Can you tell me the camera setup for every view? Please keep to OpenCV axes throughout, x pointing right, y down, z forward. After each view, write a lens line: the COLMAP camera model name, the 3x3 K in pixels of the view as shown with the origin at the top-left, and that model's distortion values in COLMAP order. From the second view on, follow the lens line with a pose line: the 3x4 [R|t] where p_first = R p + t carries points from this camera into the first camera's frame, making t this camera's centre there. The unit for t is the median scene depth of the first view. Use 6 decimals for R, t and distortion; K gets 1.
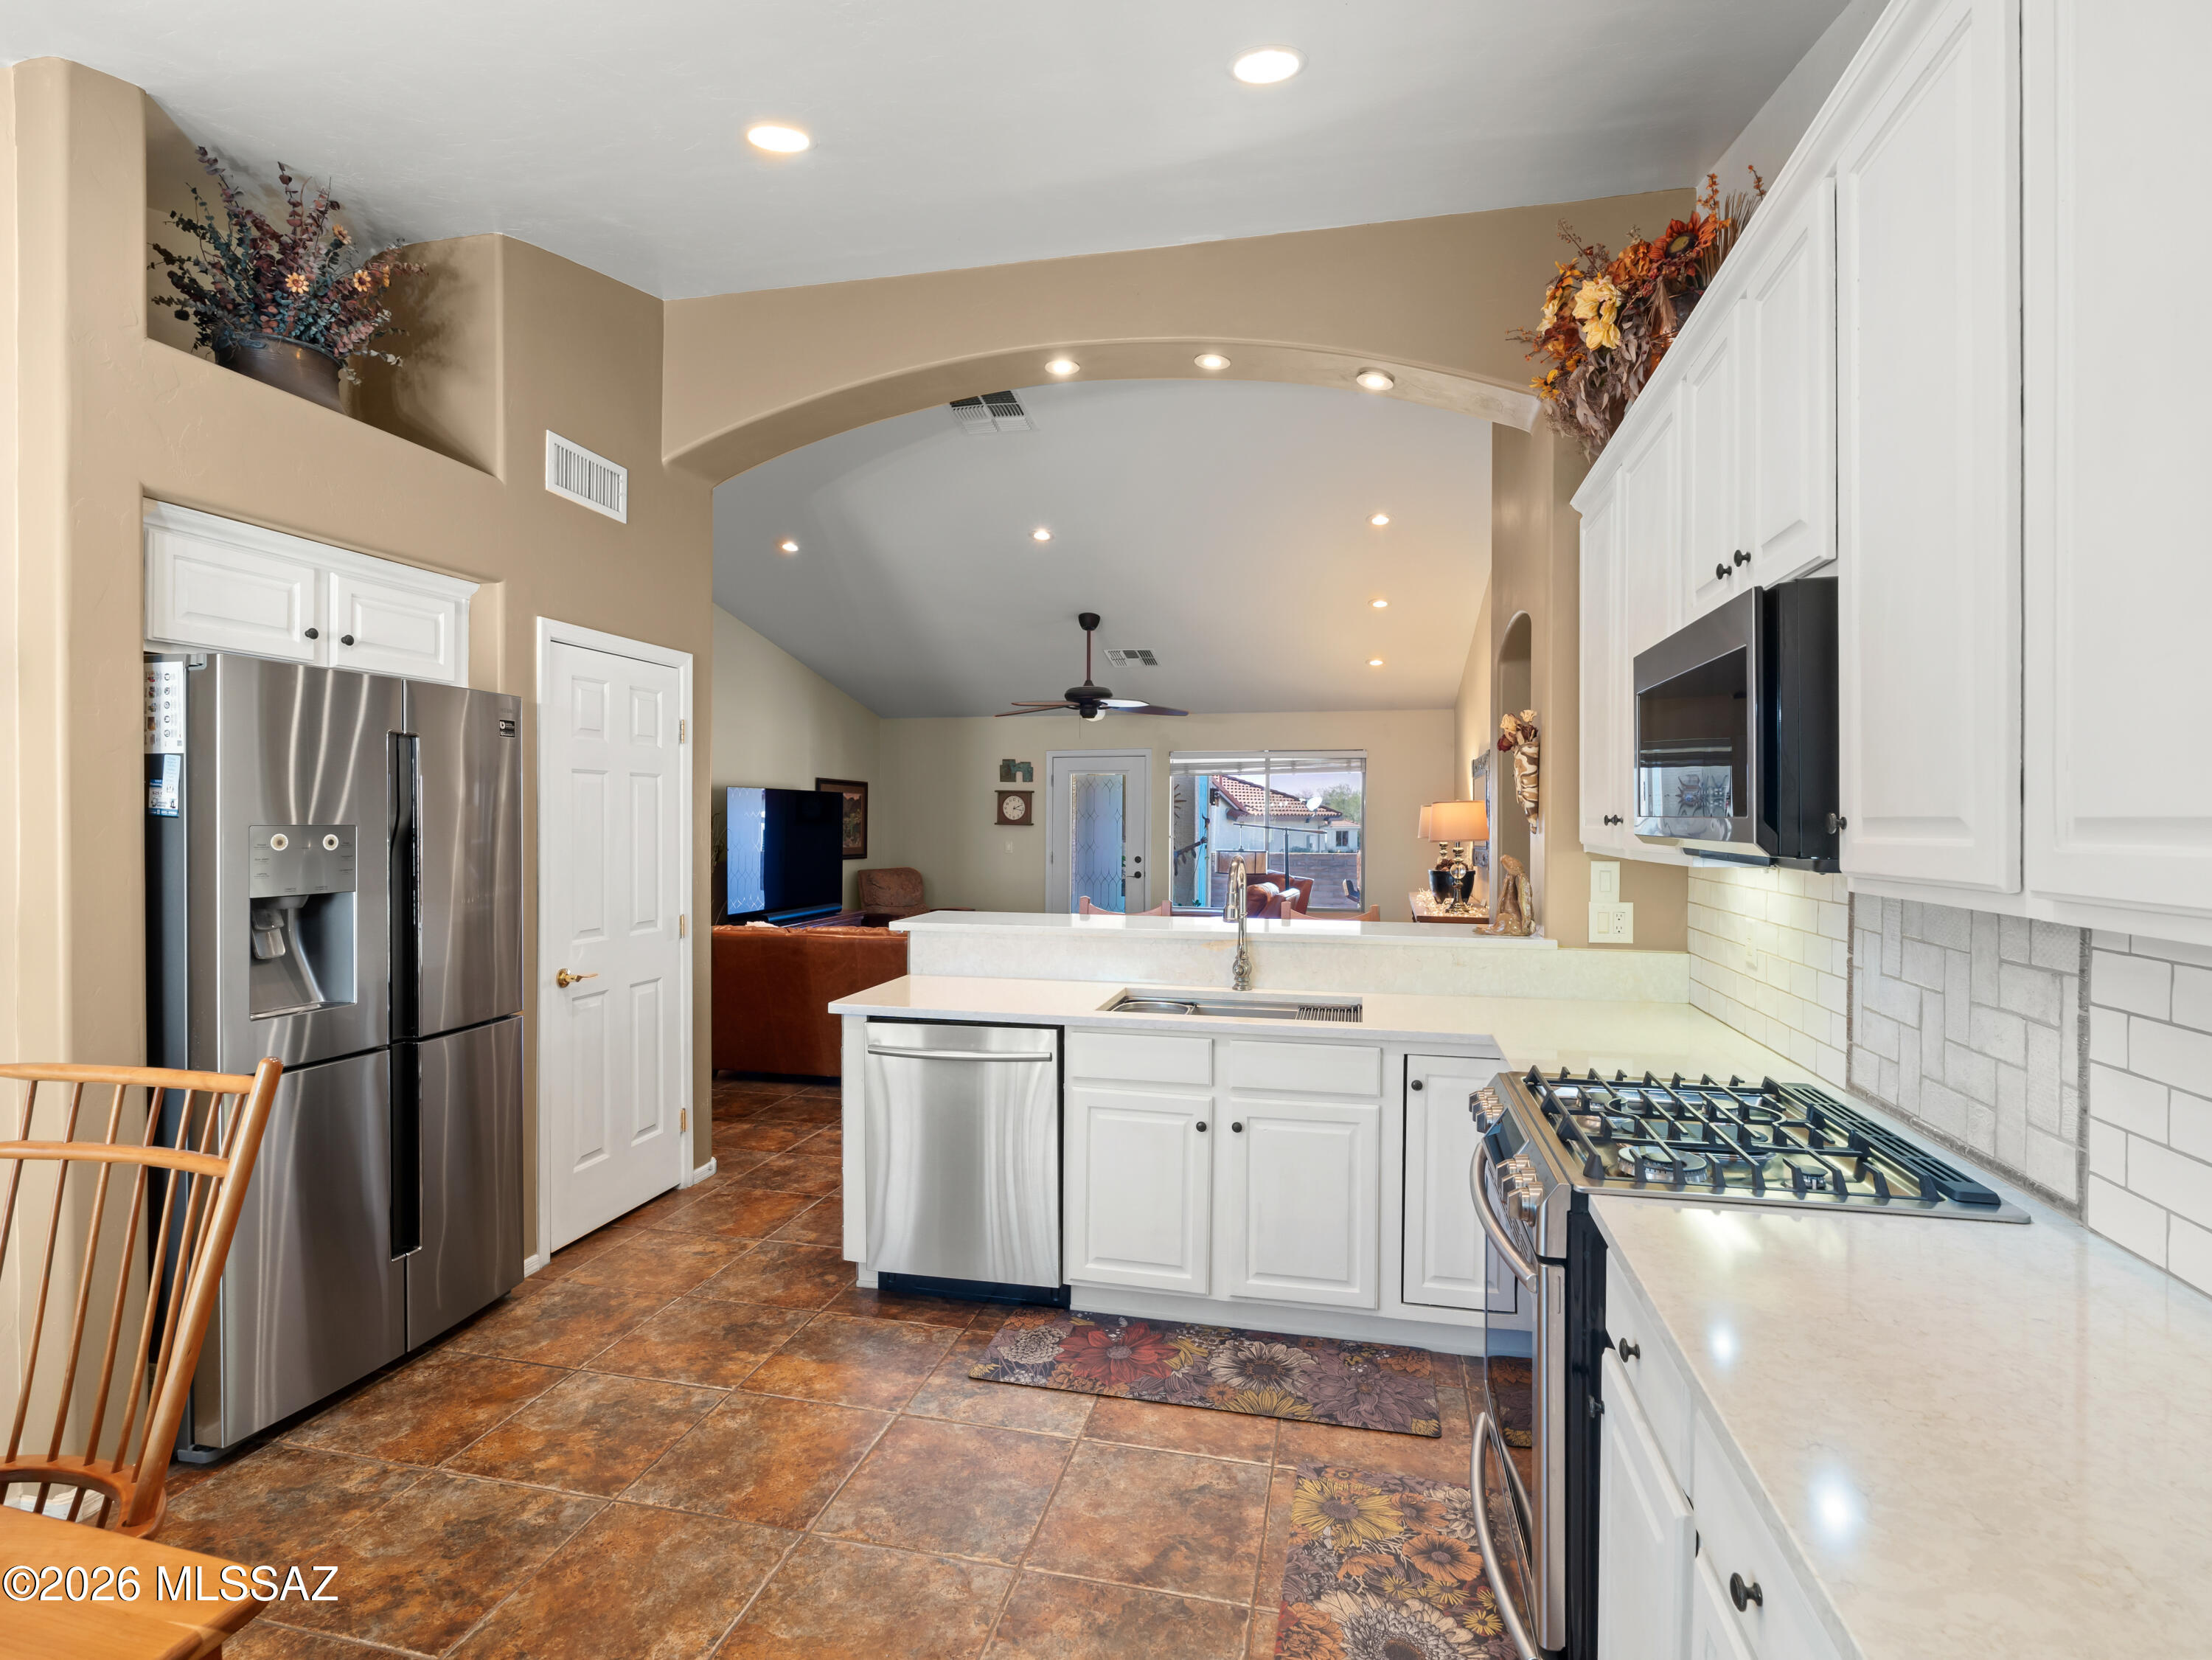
lens RADIAL K [[1093.0, 0, 1113.9], [0, 1093.0, 822.0], [0, 0, 1]] dist [-0.007260, 0.000584]
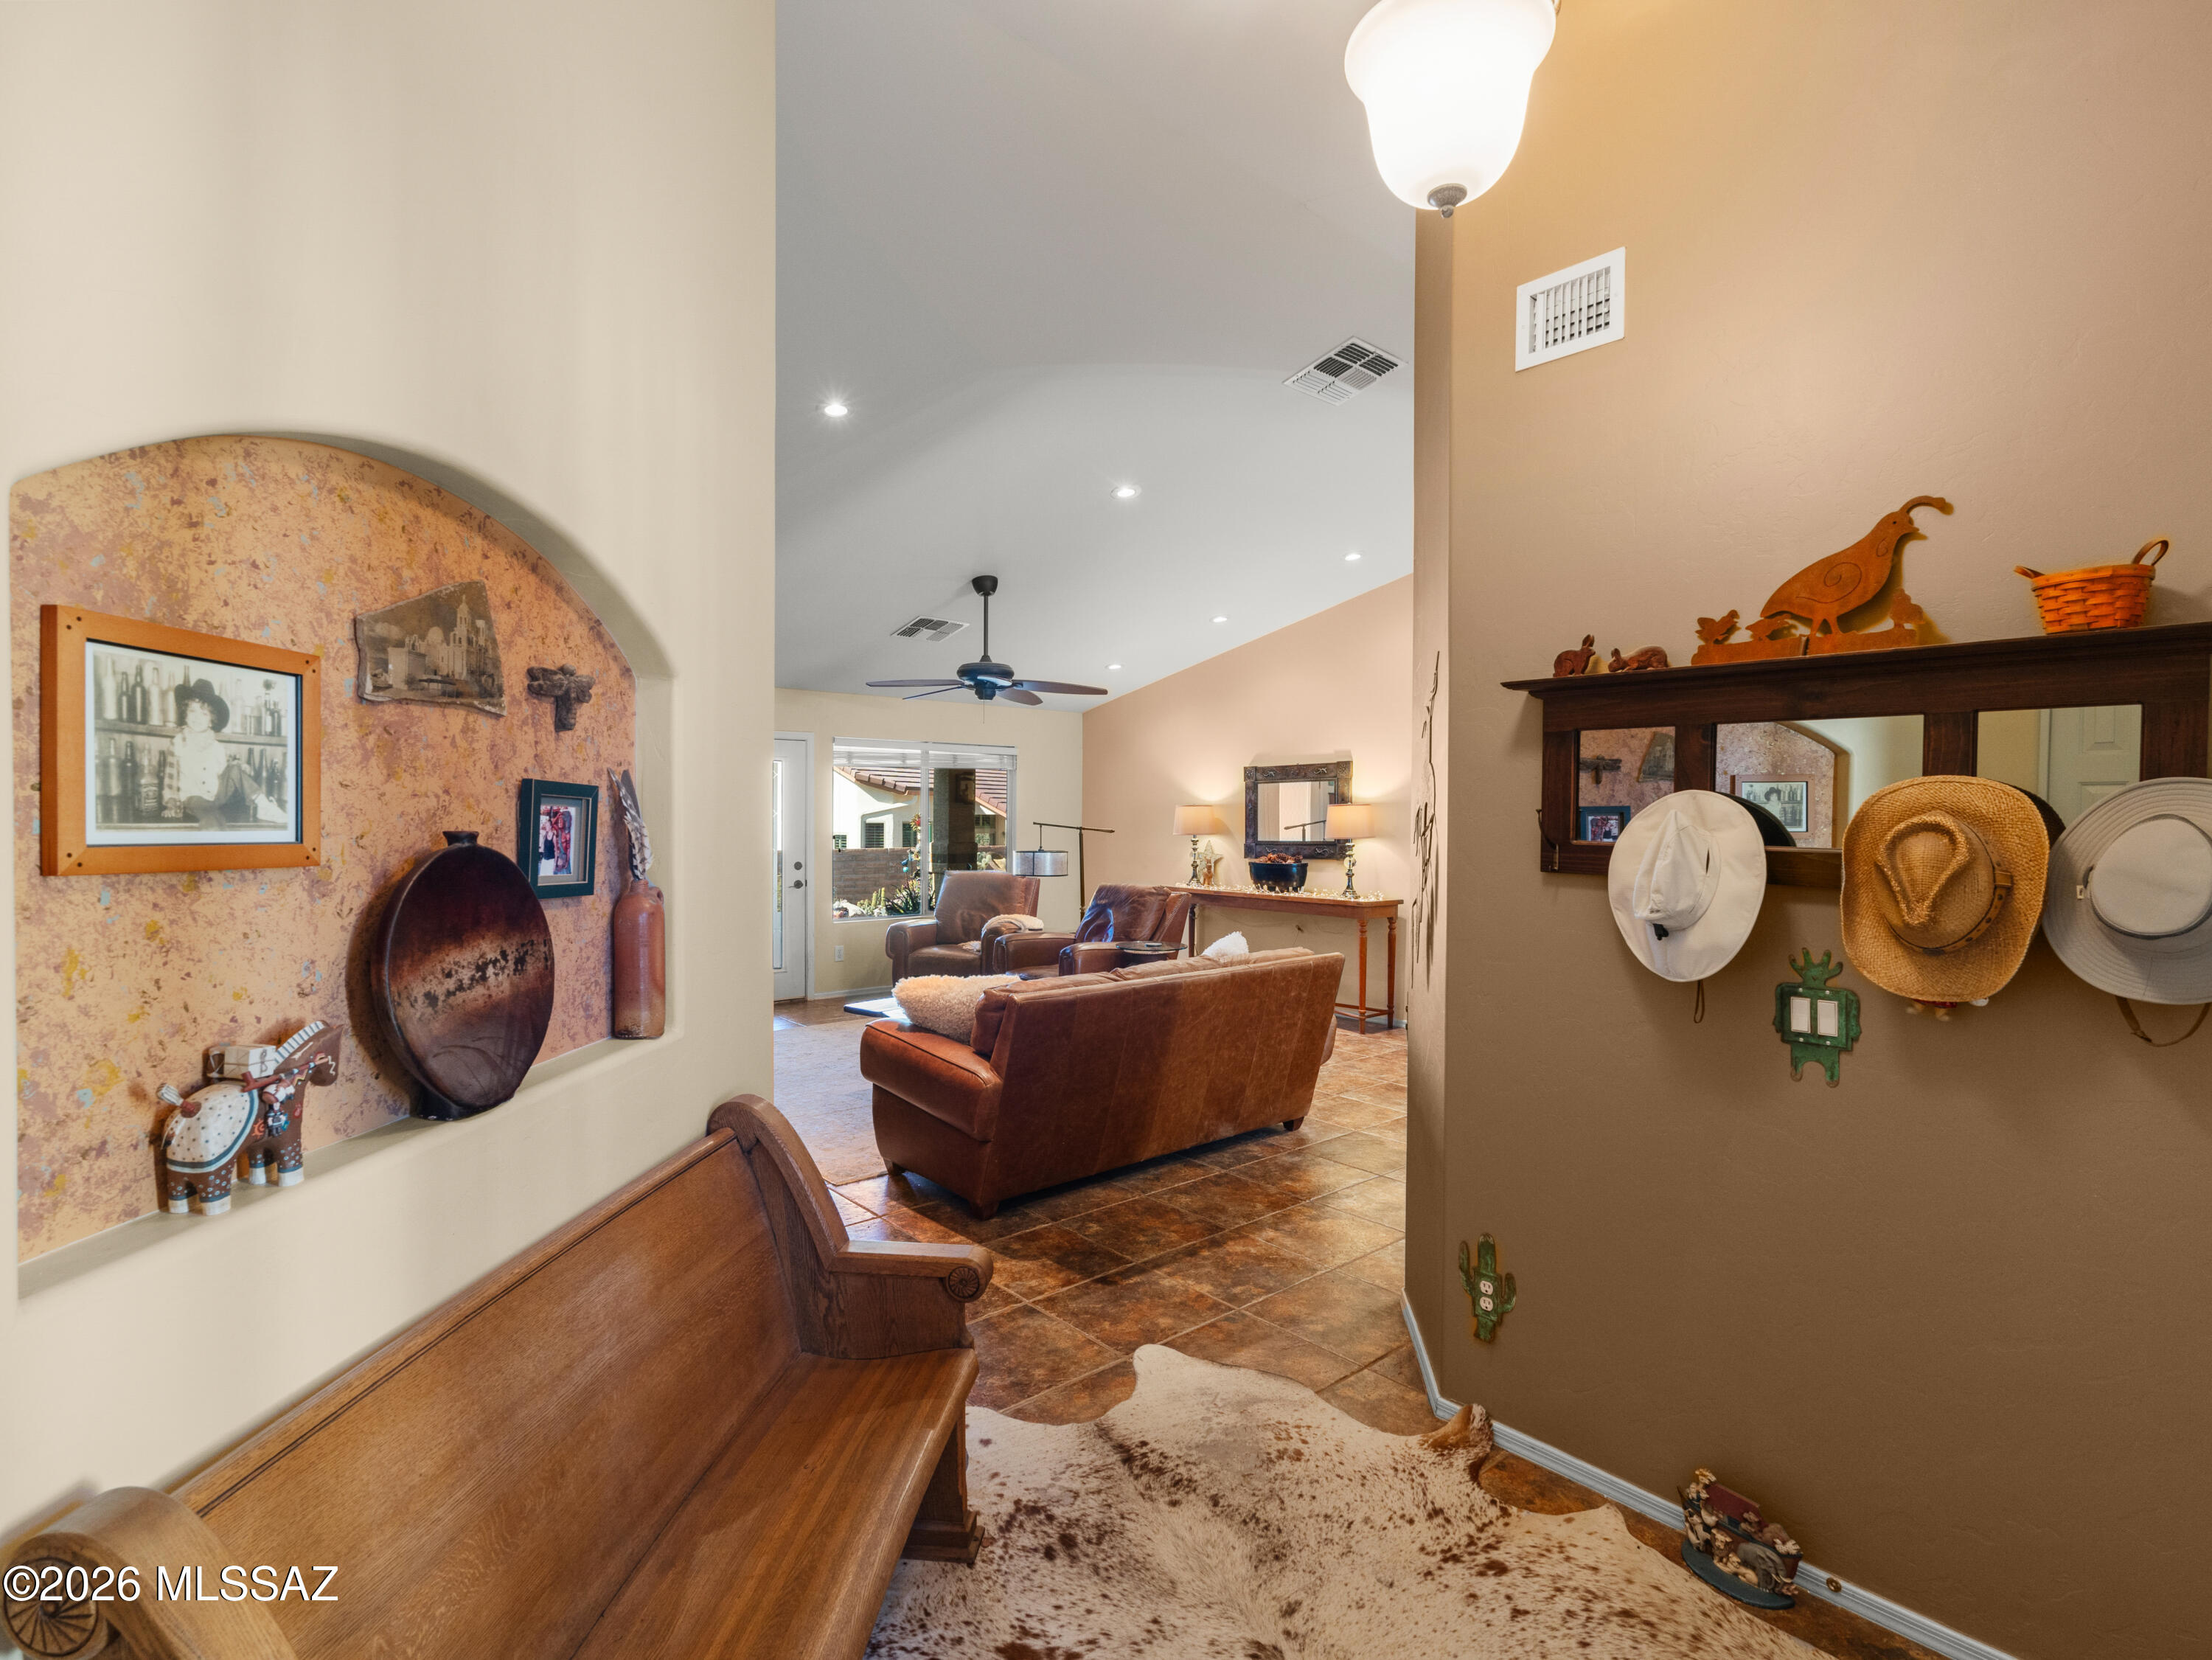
lens RADIAL K [[1093.0, 0, 1113.9], [0, 1093.0, 822.0], [0, 0, 1]] dist [-0.007260, 0.000584]
pose [[0.592168, -0.011043, 0.805739, -1.646259], [-0.001130, 0.999894, 0.014534, -0.035844], [-0.805814, -0.009517, 0.592092, 1.070768]]
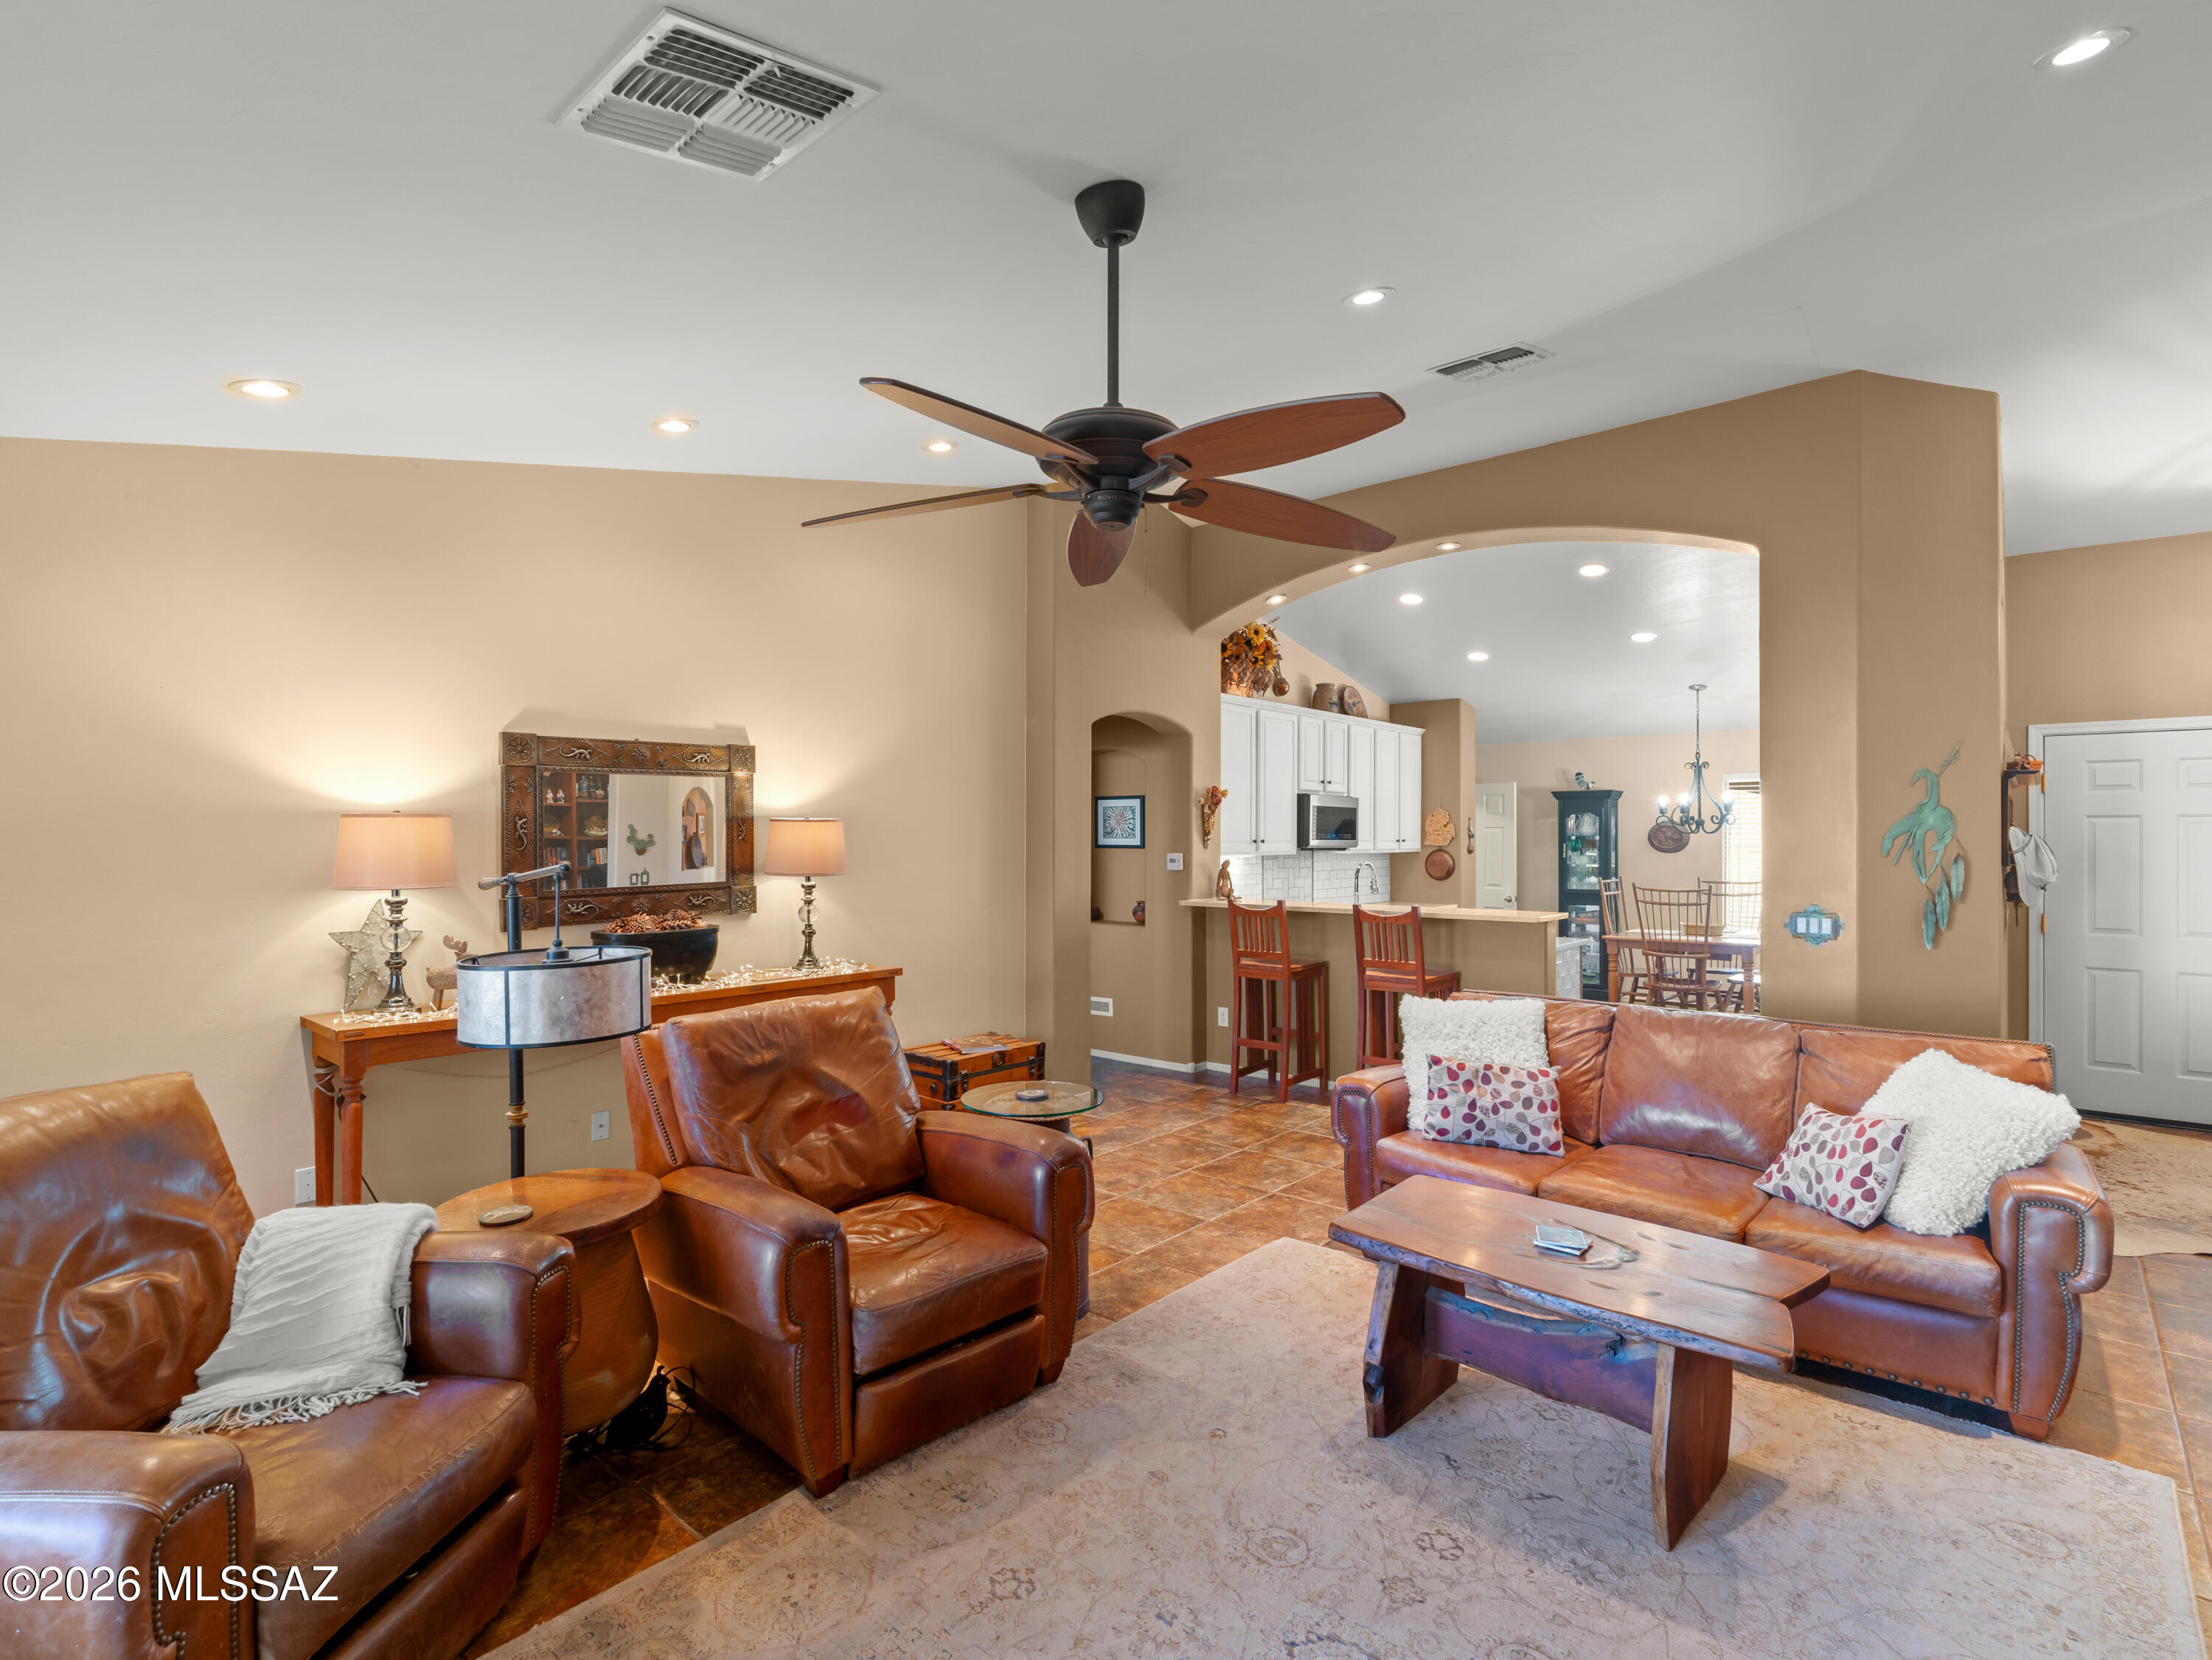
lens RADIAL K [[1093.0, 0, 1113.9], [0, 1093.0, 822.0], [0, 0, 1]] dist [-0.007260, 0.000584]
pose [[-0.888459, -0.000008, 0.458956, -0.418193], [-0.003924, 0.999964, -0.007580, -0.024717], [-0.458939, -0.008536, -0.888427, 3.245397]]
